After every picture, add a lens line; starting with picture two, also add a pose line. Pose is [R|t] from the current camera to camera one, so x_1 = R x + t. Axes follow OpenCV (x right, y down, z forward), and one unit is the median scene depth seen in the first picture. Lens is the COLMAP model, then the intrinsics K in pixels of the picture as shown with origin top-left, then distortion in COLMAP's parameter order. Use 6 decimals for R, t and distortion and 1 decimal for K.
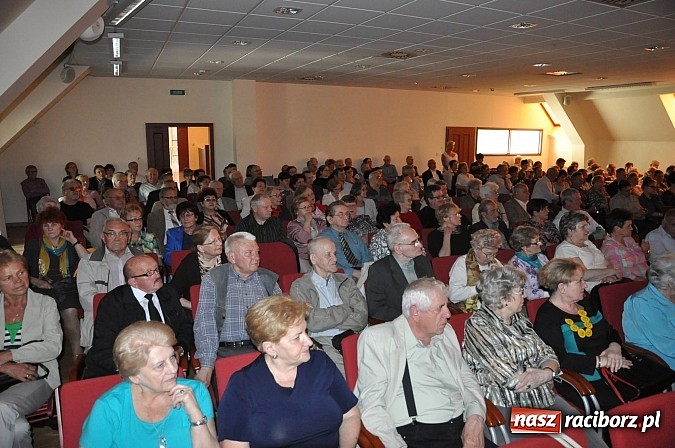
lens RADIAL K [[467.1, 0, 337.5], [0, 467.1, 224.0], [0, 0, 1]] dist [-0.136680, 0.106482]
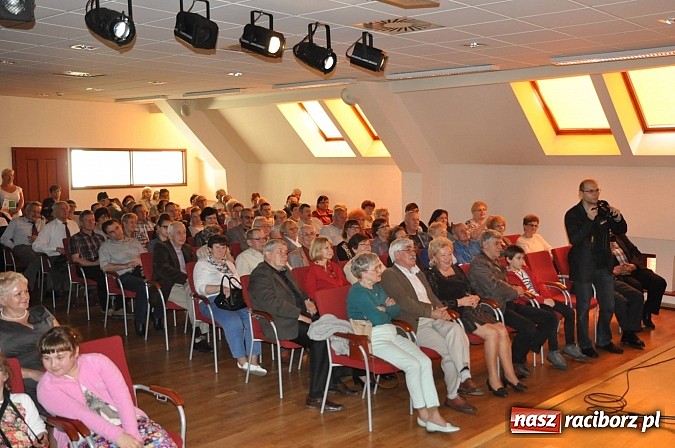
lens RADIAL K [[692.4, 0, 337.5], [0, 692.4, 224.0], [0, 0, 1]] dist [0.011391, 0.022265]
pose [[0.924154, -0.039094, 0.380015, 0.315464], [0.073404, 0.994386, -0.076213, 0.011071], [-0.374902, 0.098327, 0.921835, -0.100781]]
